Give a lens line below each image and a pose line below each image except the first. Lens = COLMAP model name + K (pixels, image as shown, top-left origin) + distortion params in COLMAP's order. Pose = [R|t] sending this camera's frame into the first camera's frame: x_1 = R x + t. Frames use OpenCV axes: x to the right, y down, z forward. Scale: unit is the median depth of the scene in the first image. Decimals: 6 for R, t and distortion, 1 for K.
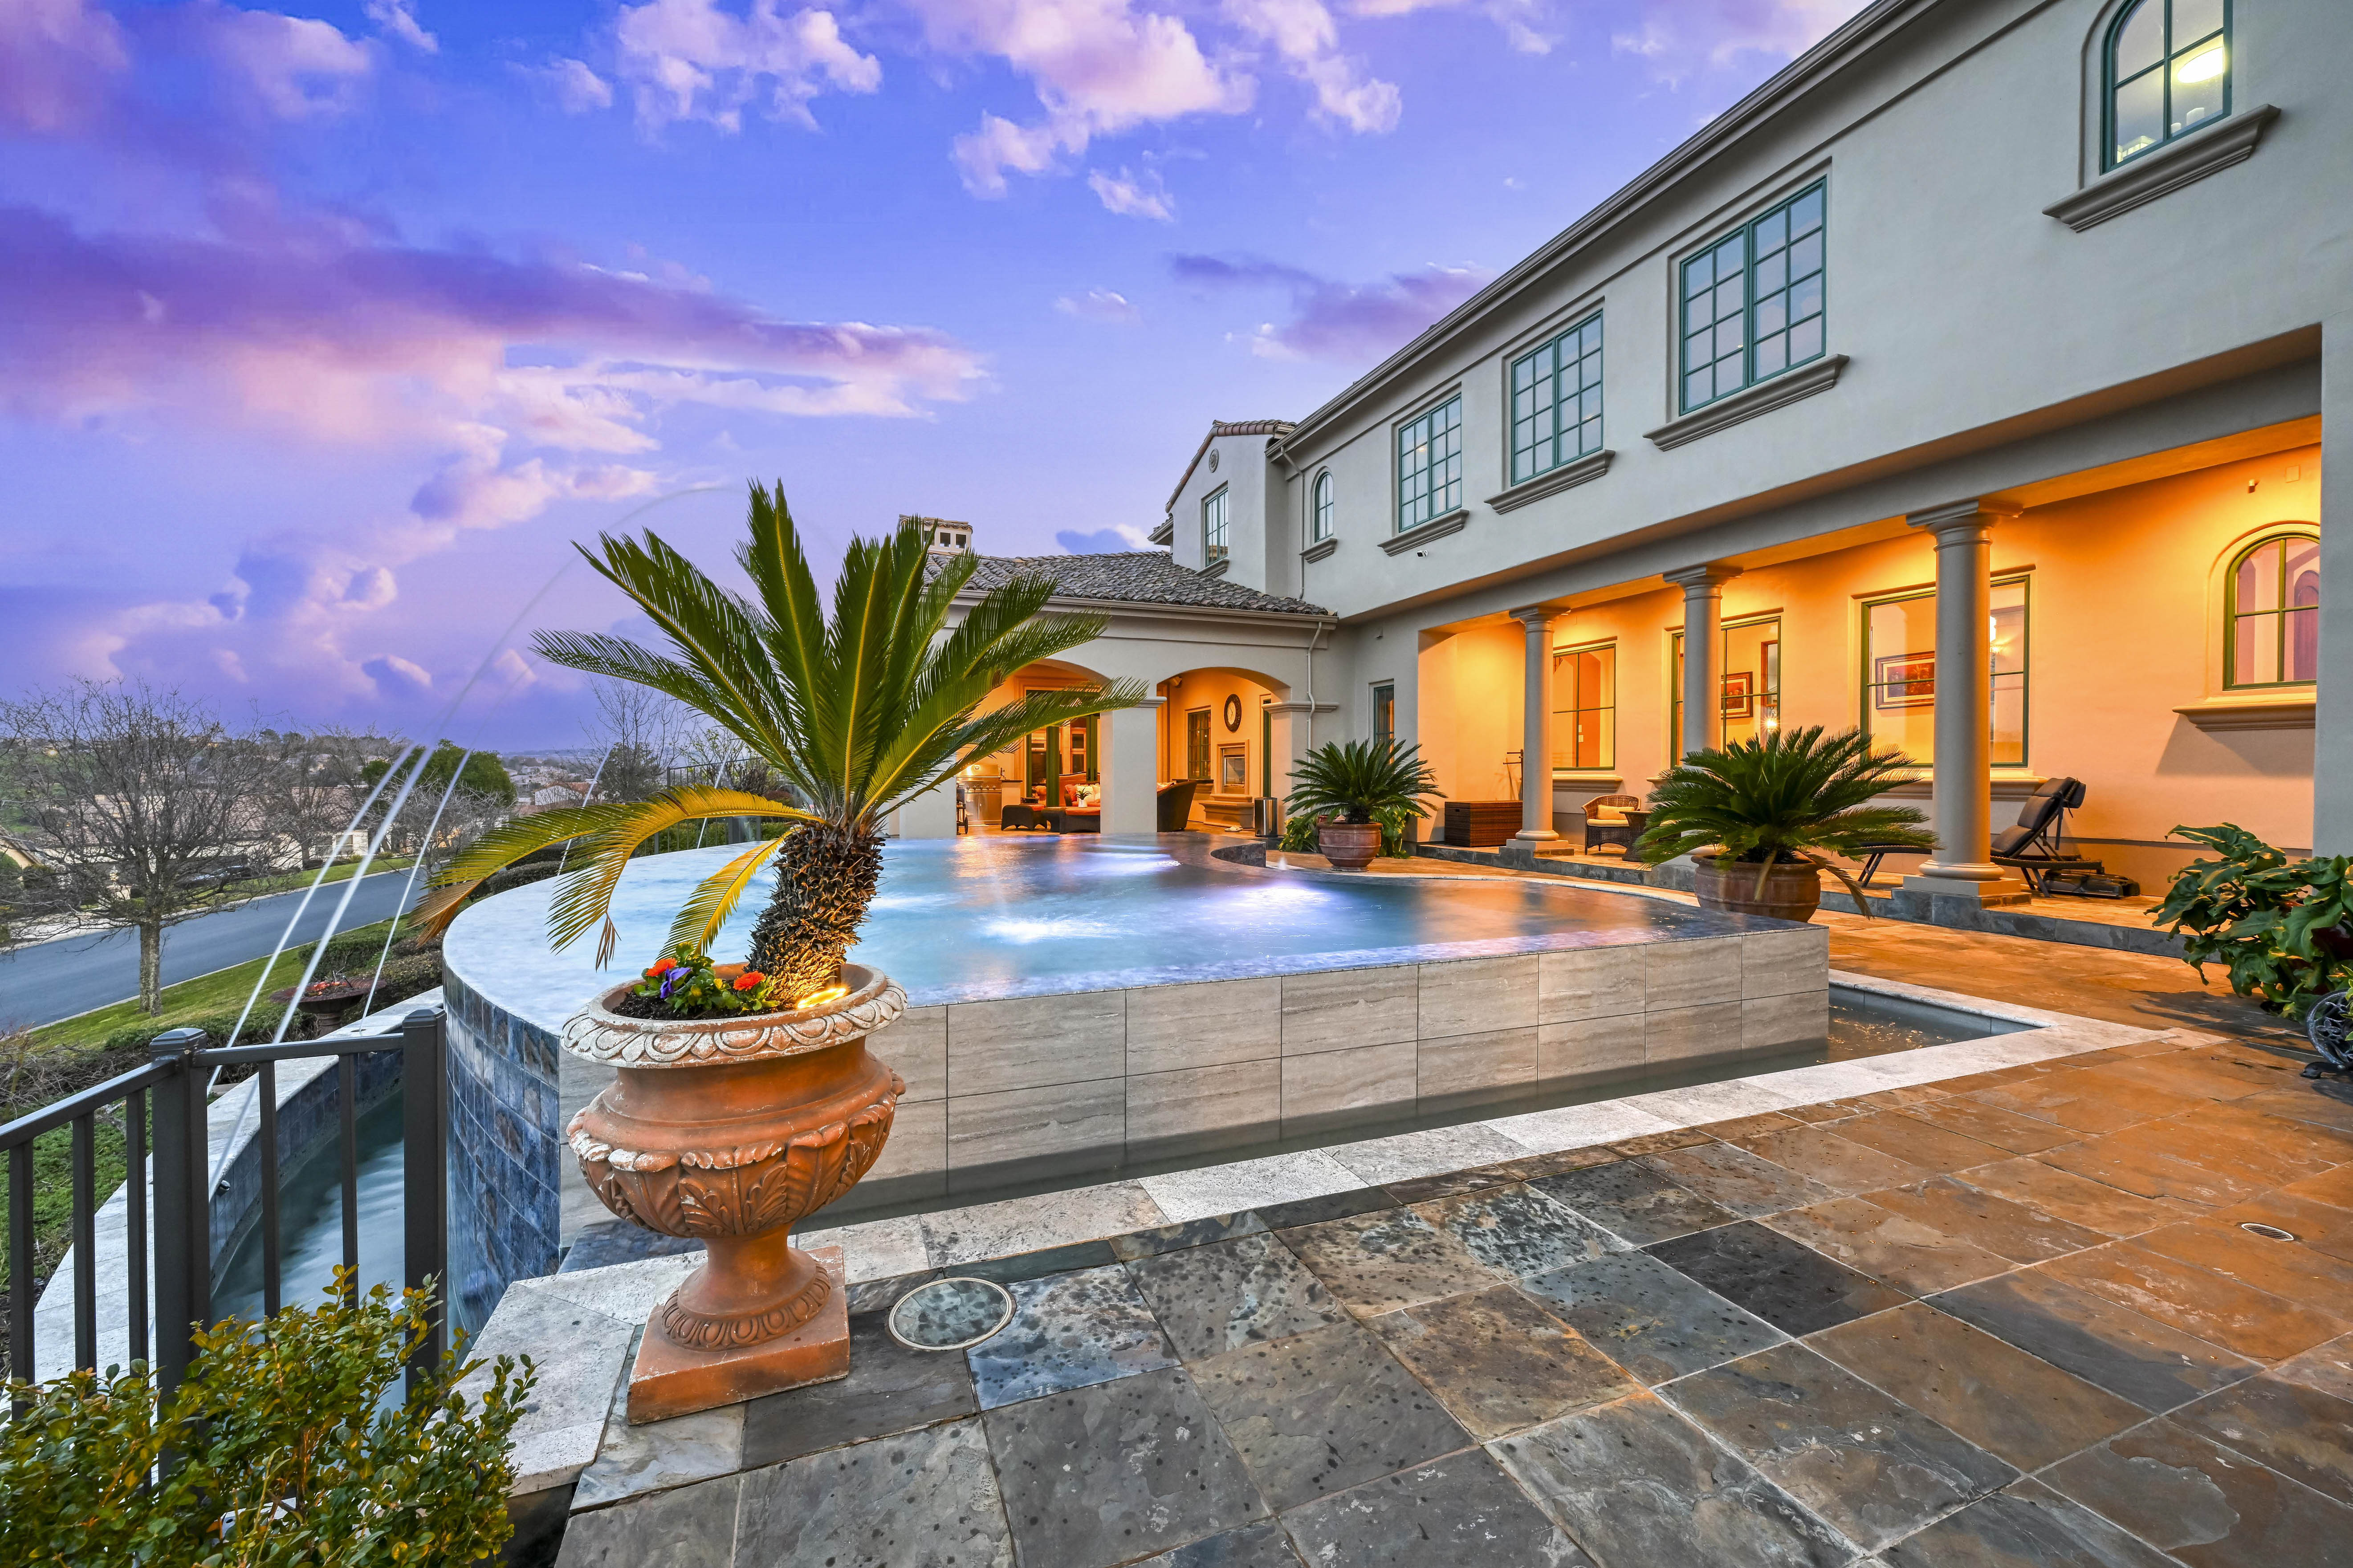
lens RADIAL K [[940.9, 0, 1185.1], [0, 940.9, 782.6], [0, 0, 1]] dist [-0.002303, 0.000476]
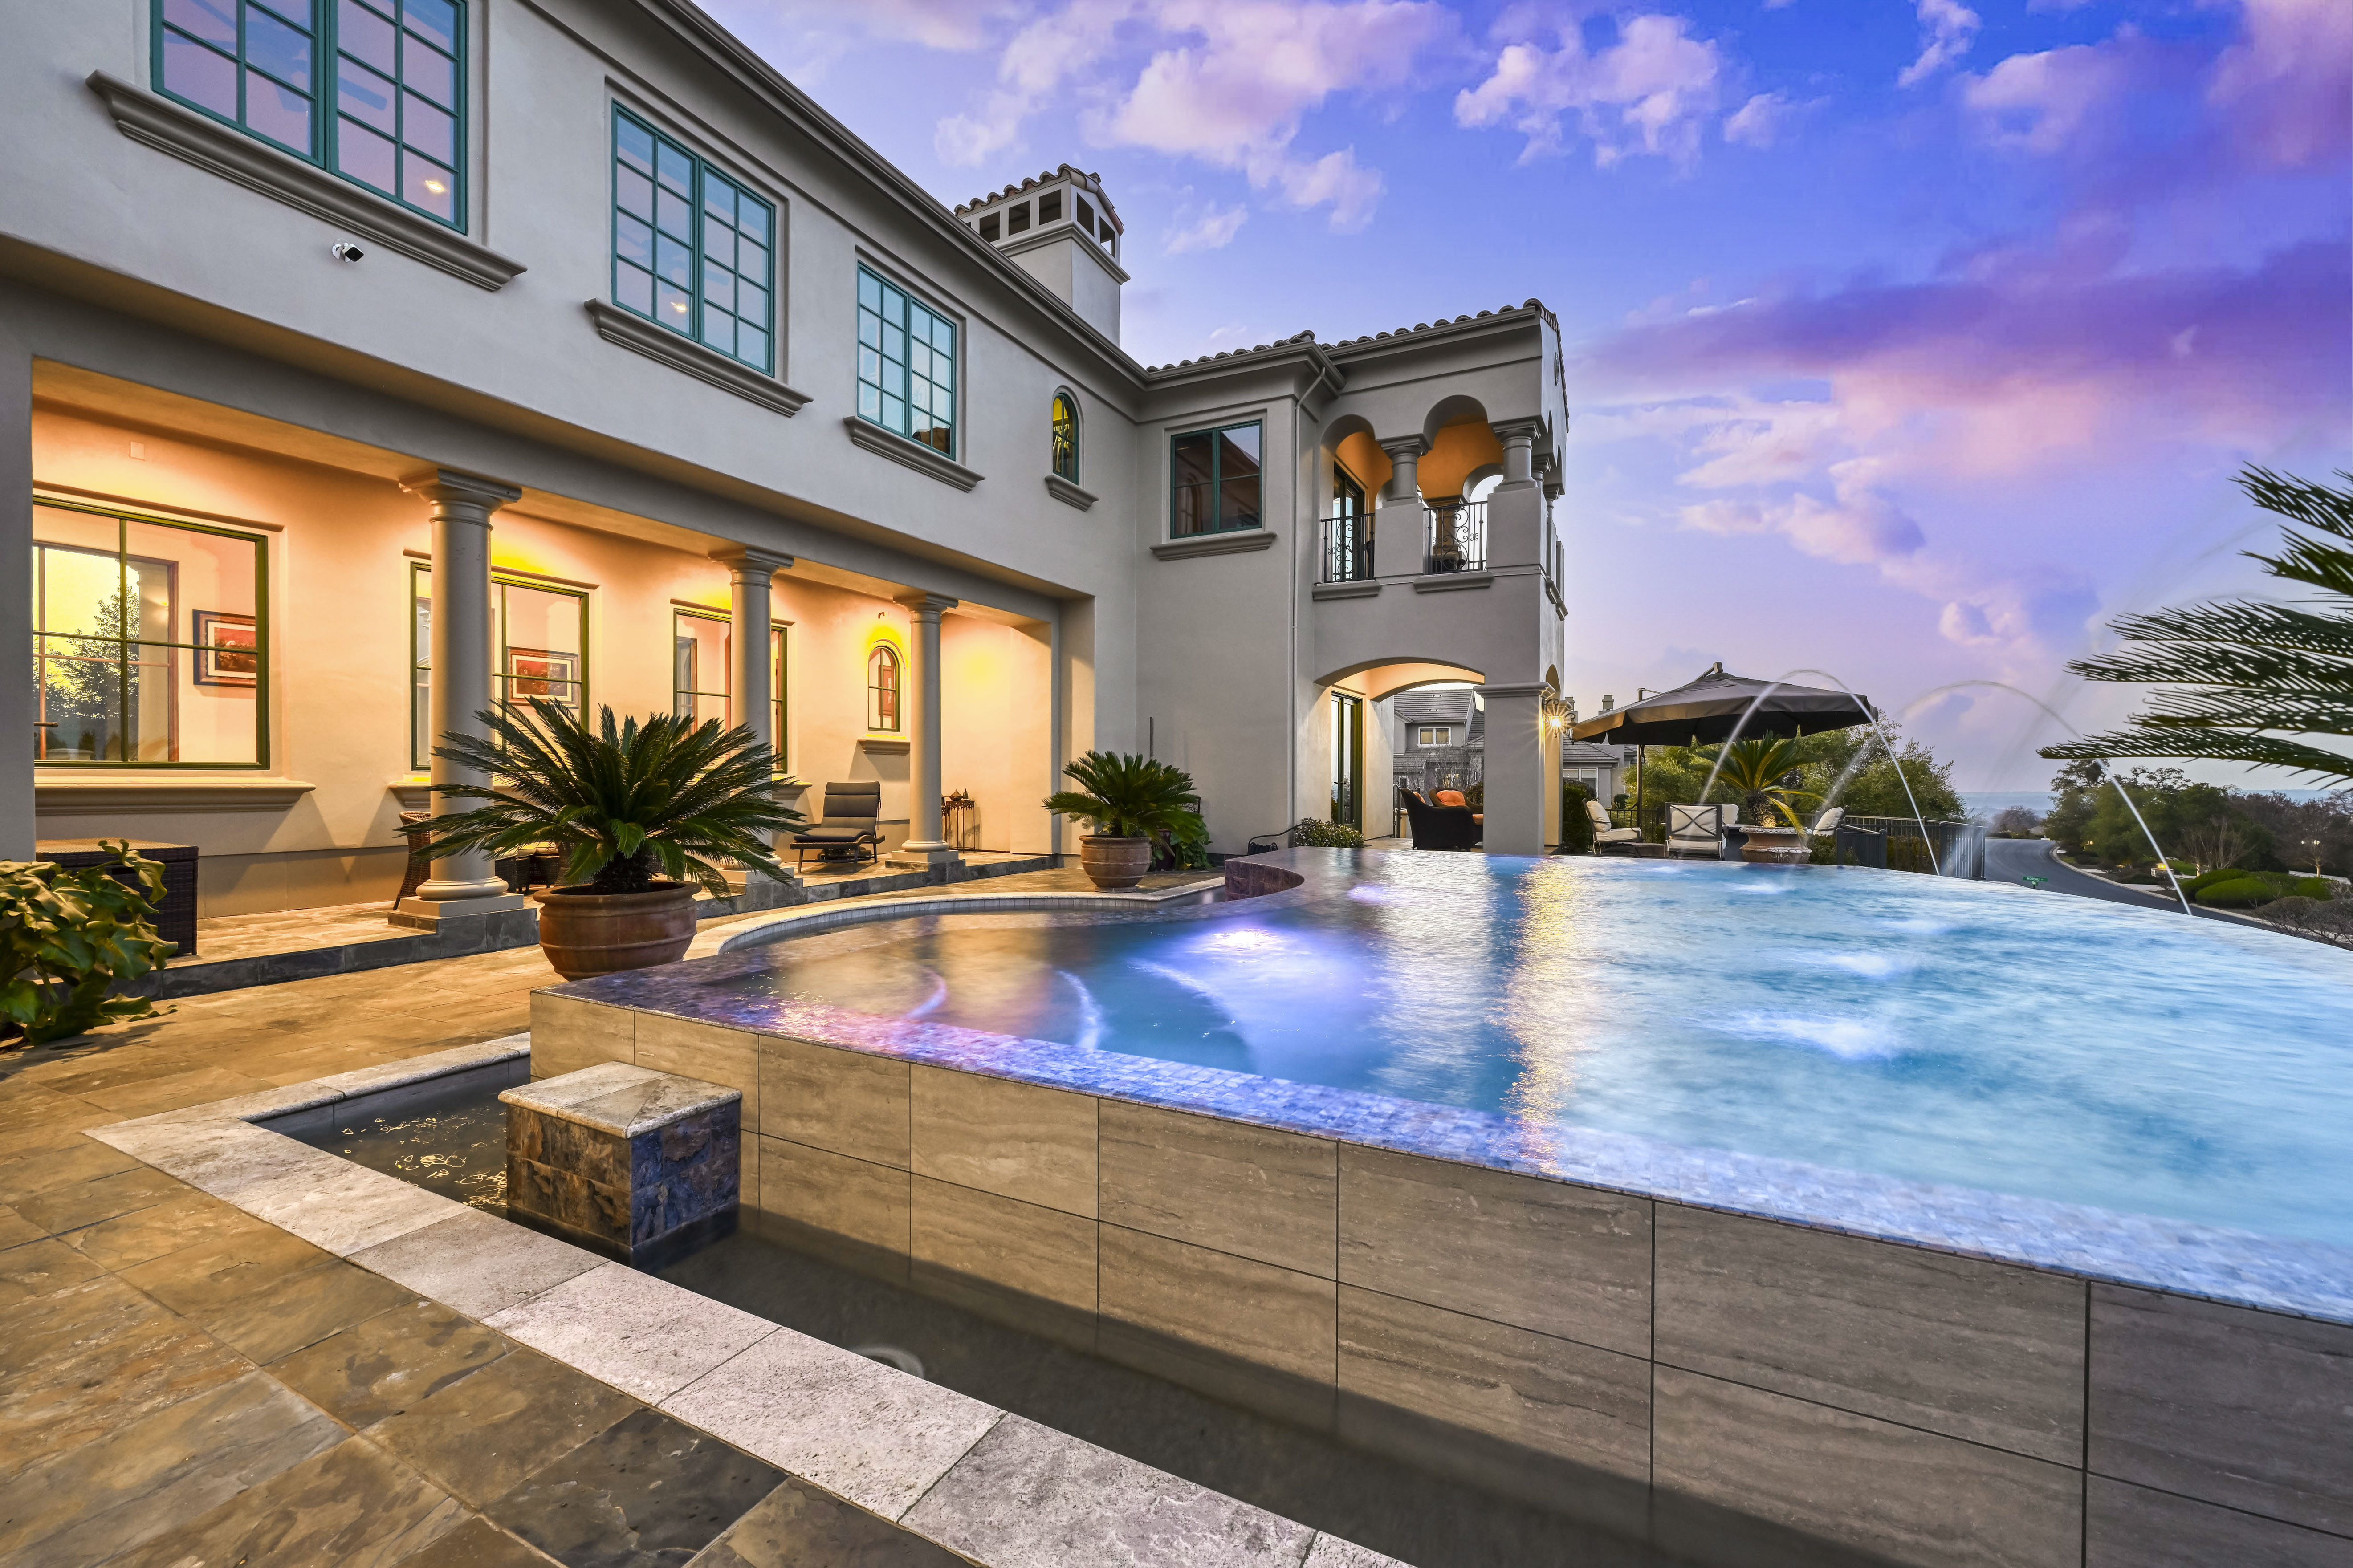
lens RADIAL K [[940.9, 0, 1182.9], [0, 940.9, 785.4], [0, 0, 1]] dist [-0.002303, 0.000476]
pose [[-0.669007, -0.006067, 0.743231, -0.369251], [0.002395, 0.999944, 0.010319, -0.012492], [-0.743252, 0.008684, -0.668955, 1.264538]]
